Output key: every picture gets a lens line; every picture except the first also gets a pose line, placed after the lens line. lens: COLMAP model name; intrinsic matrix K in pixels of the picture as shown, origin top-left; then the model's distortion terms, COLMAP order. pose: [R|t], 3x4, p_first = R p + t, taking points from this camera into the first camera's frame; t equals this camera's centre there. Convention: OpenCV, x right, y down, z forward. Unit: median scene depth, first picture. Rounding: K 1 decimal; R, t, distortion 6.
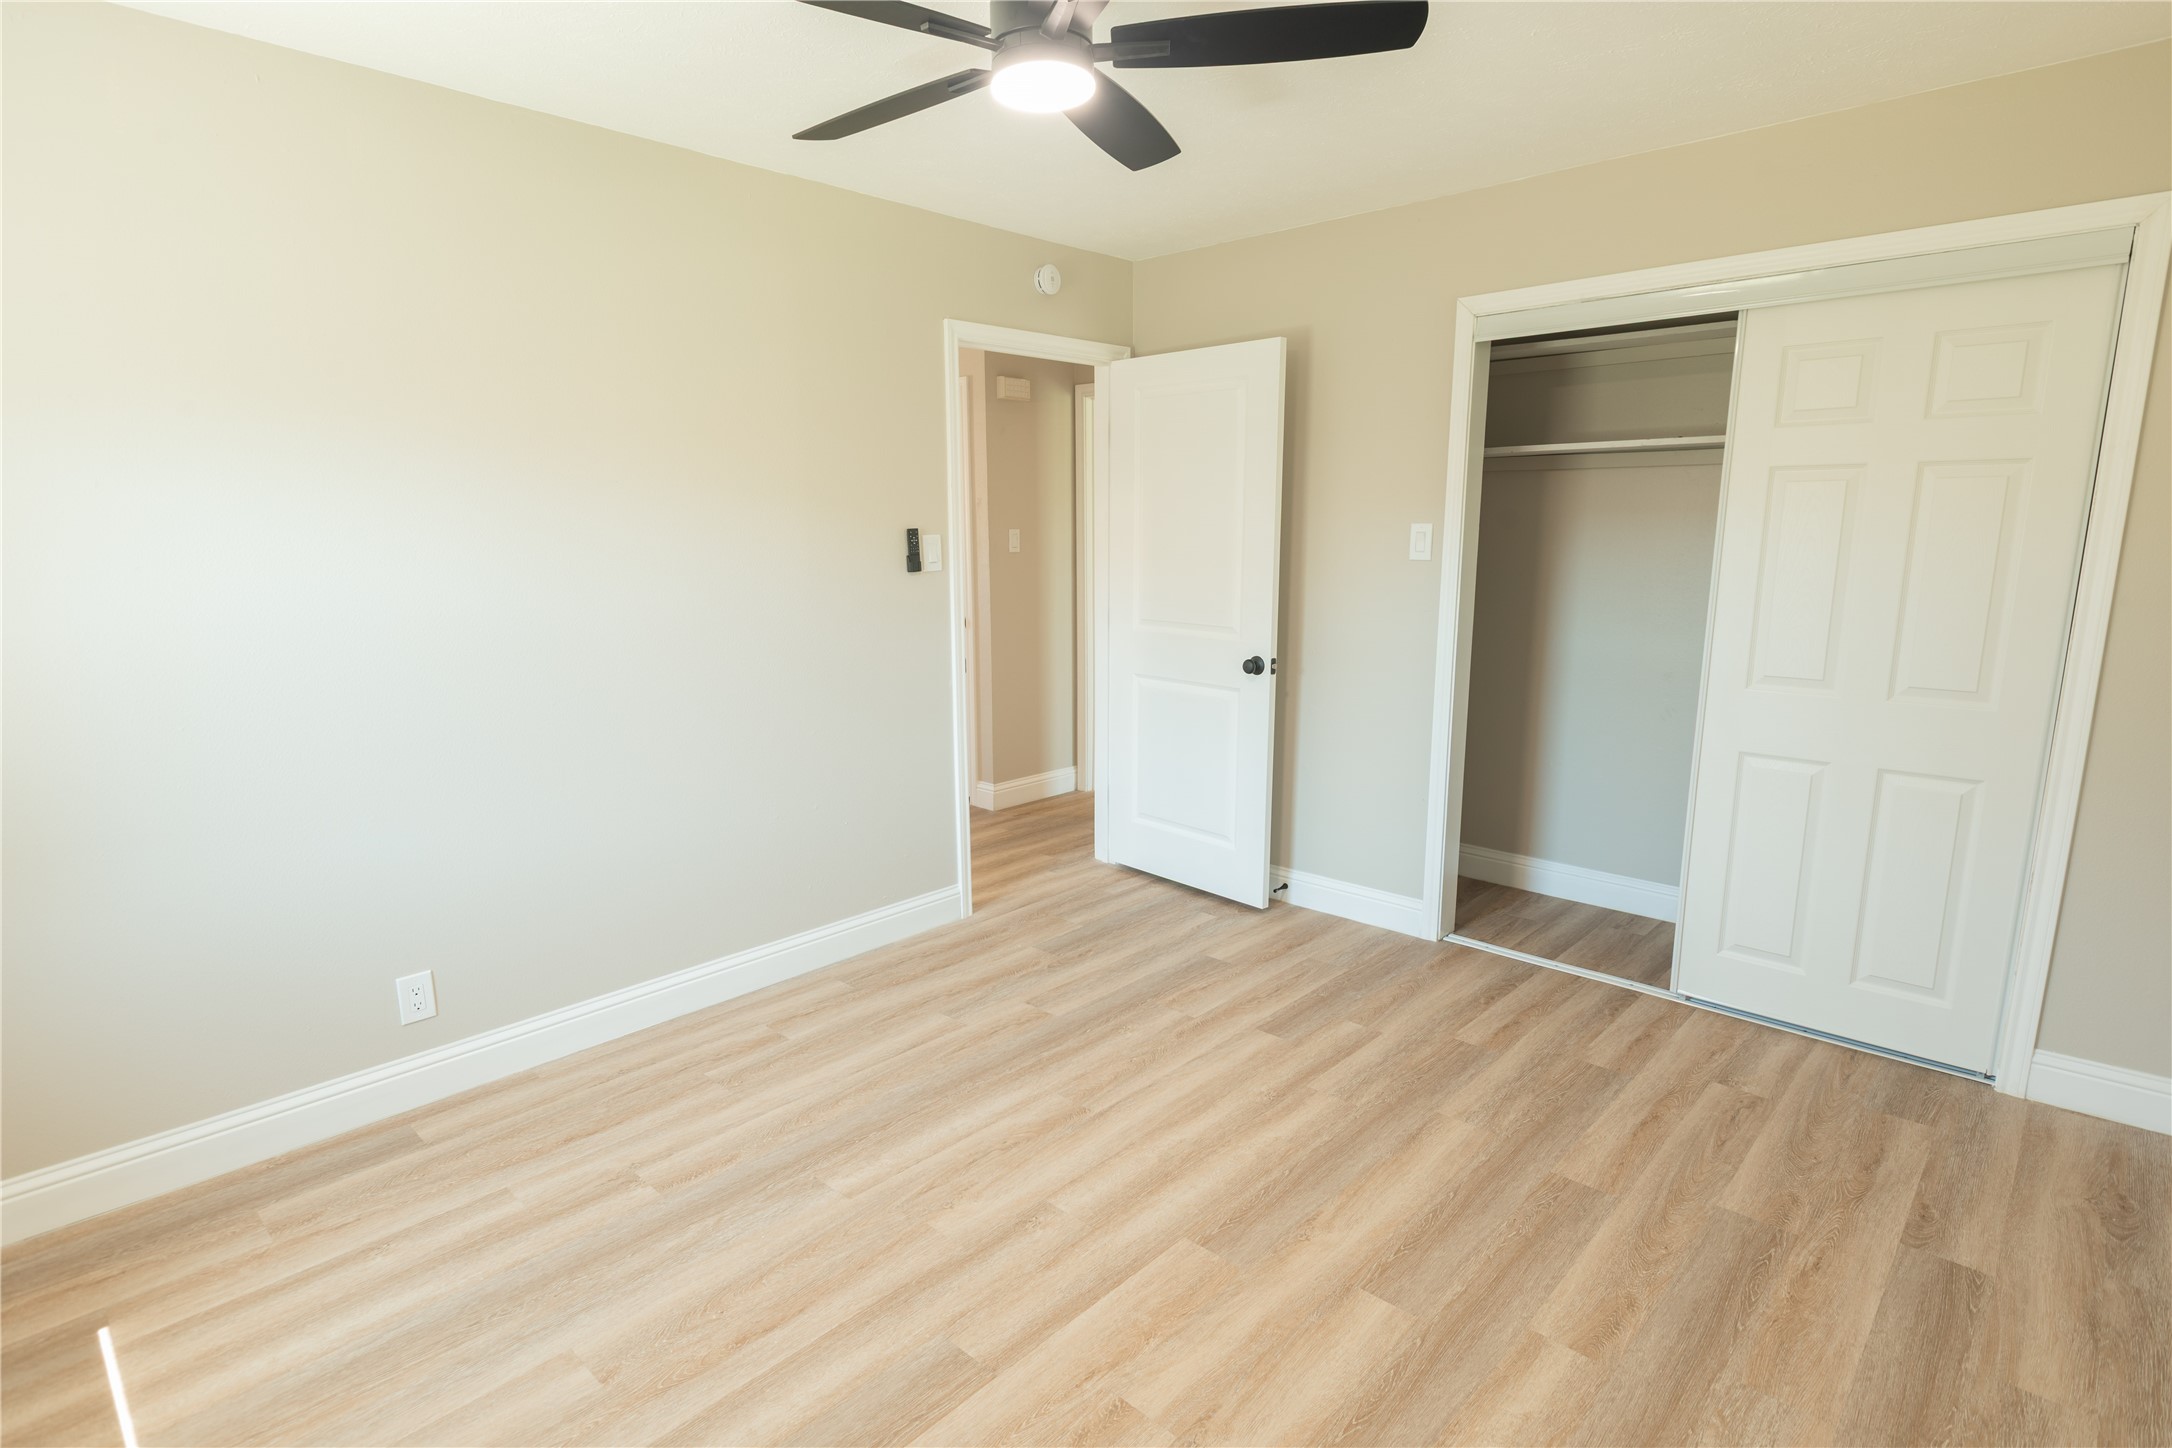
lens RADIAL K [[1098.8, 0, 1086.0], [0, 1098.8, 724.0], [0, 0, 1]] dist [0.001464, -0.001358]
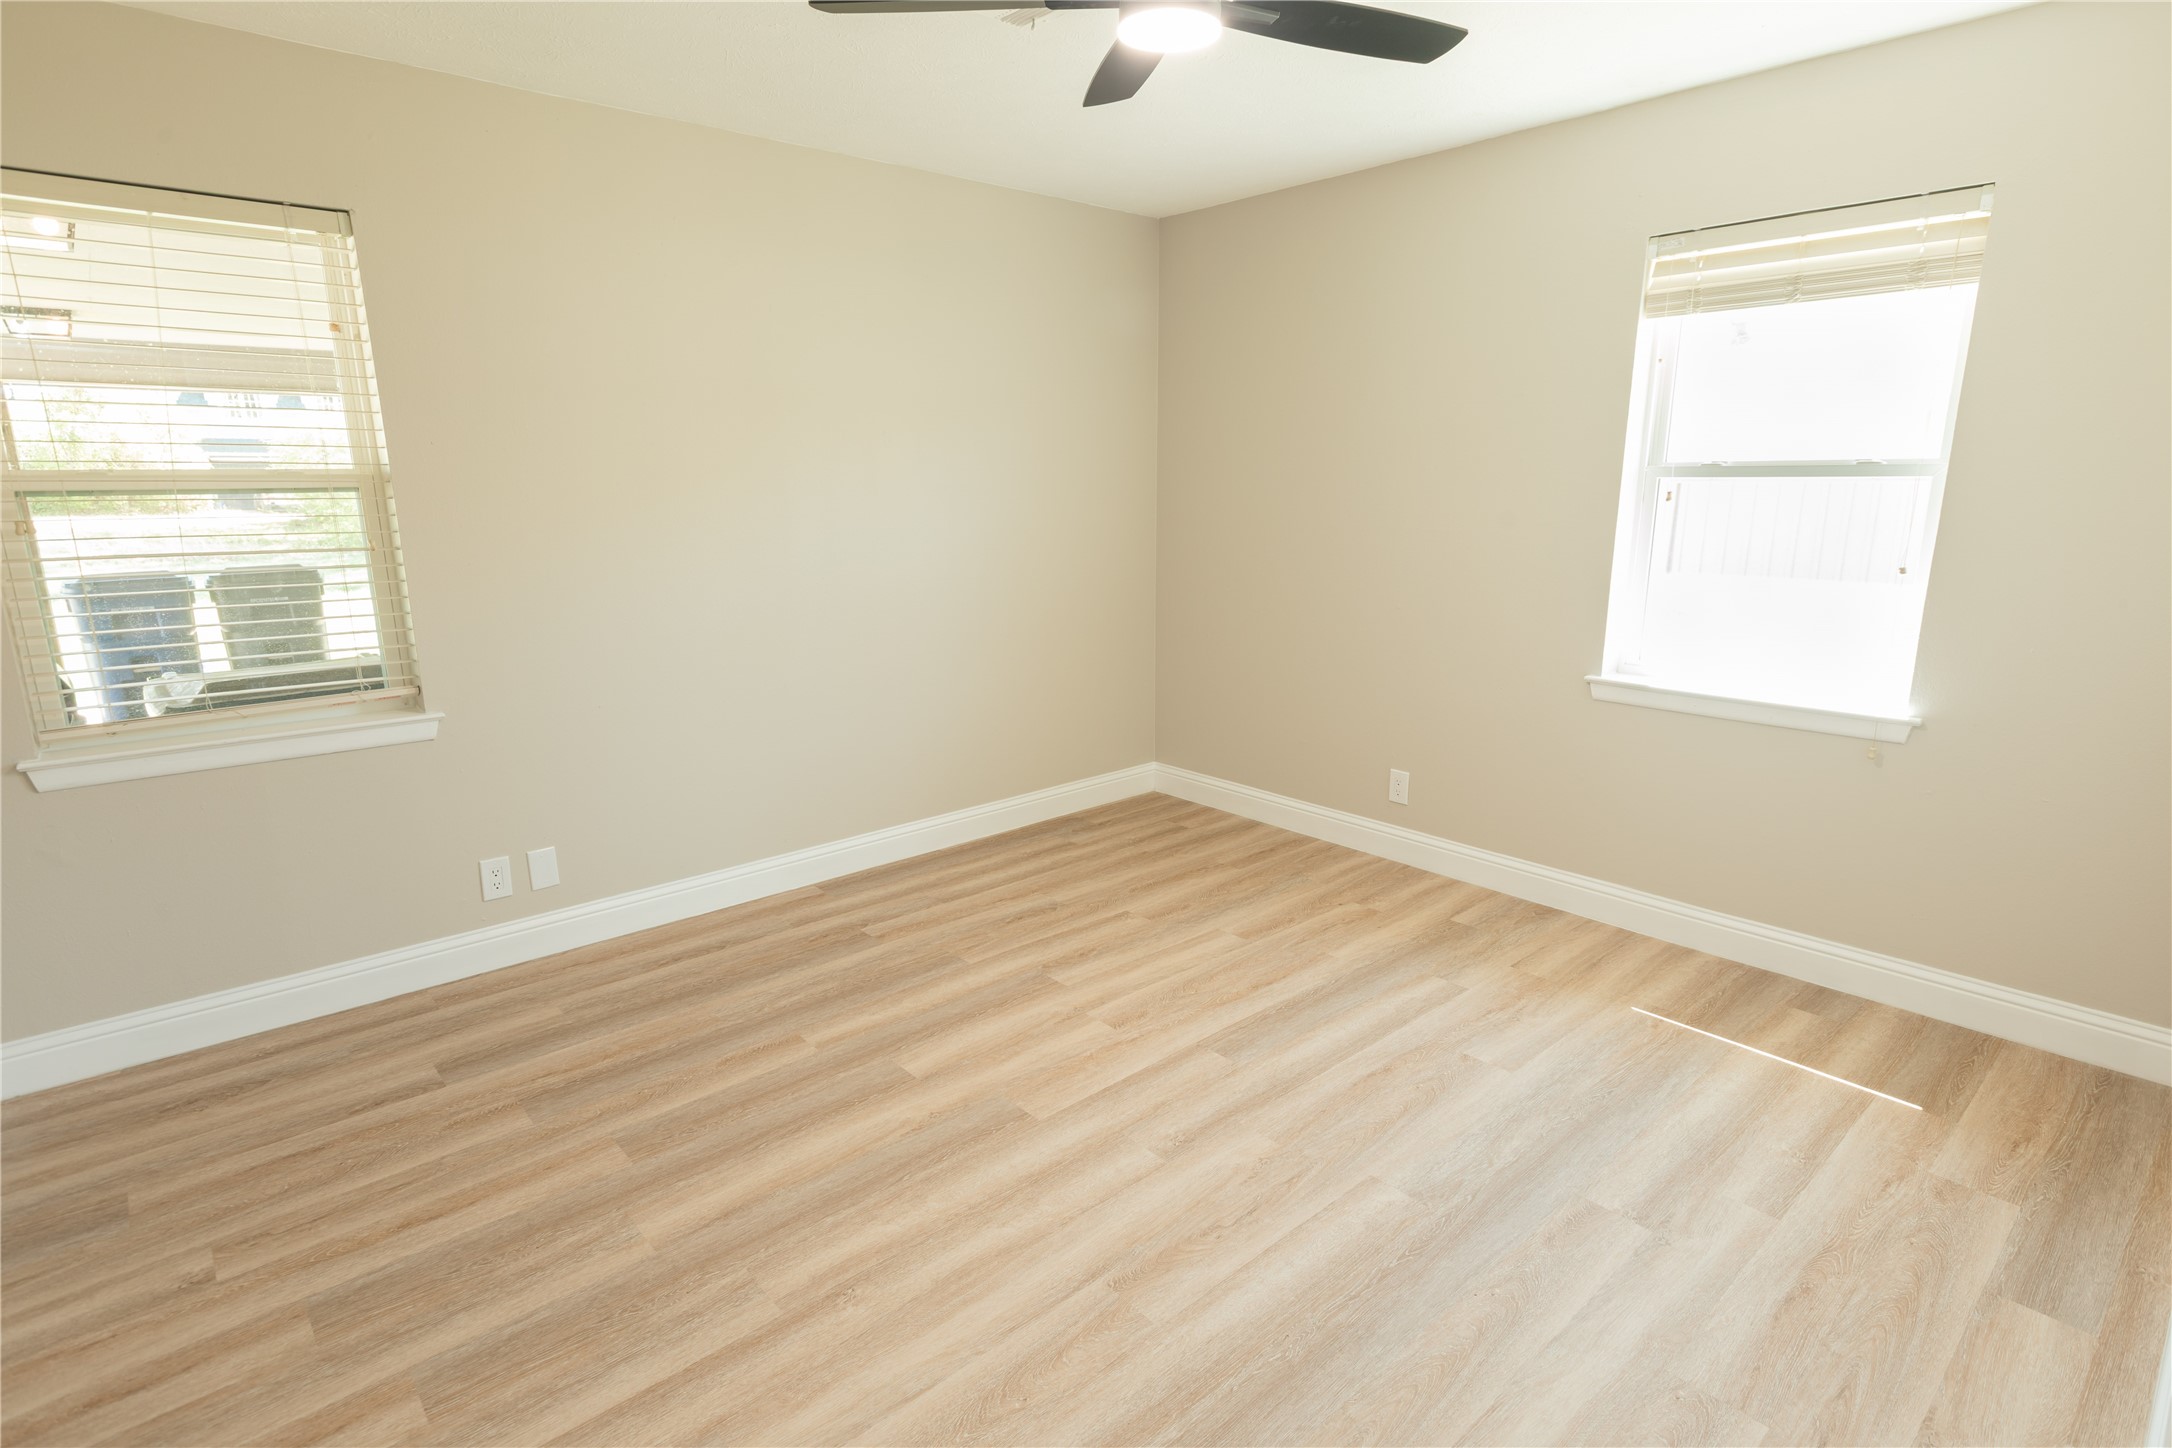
lens RADIAL K [[1098.9, 0, 1073.5], [0, 1098.9, 727.2], [0, 0, 1]] dist [-0.000929, 0.000725]
pose [[-0.994541, -0.012653, 0.103574, -0.045263], [0.029721, 0.917148, 0.397437, -0.282289], [-0.100022, 0.398346, -0.911765, 1.554053]]
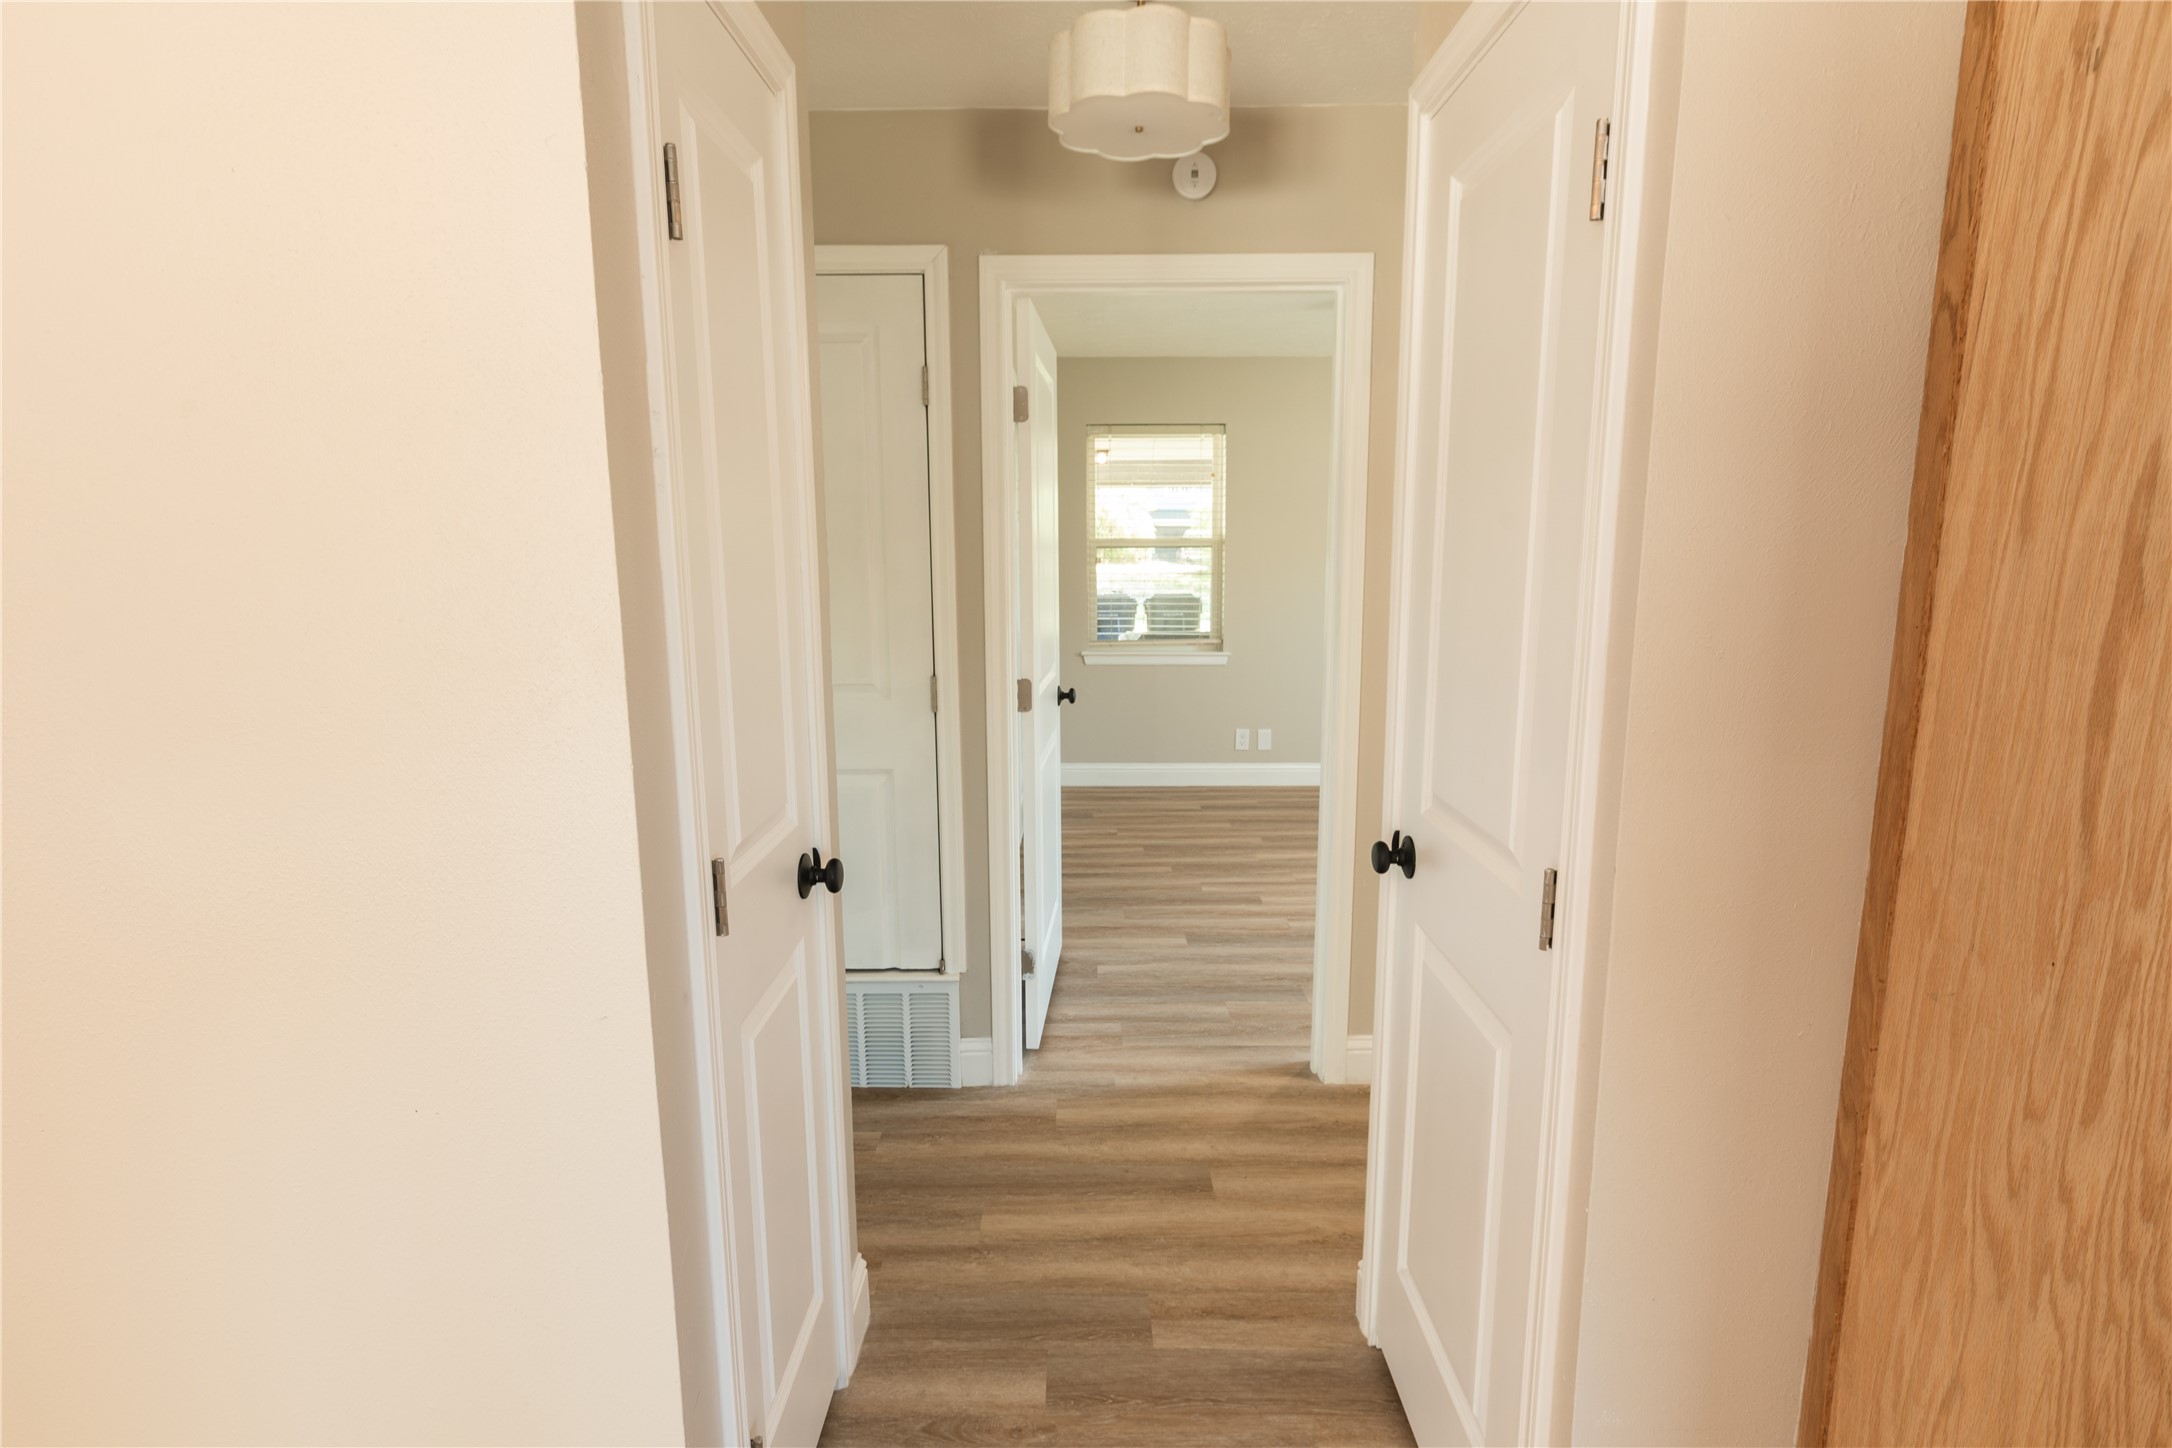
lens RADIAL K [[1098.9, 0, 1073.5], [0, 1098.9, 727.2], [0, 0, 1]] dist [-0.000929, 0.000725]
pose [[-0.676909, -0.116386, 0.726807, -0.801359], [0.142811, 0.947890, 0.284796, -0.438739], [-0.722080, 0.296577, -0.625014, 2.361395]]
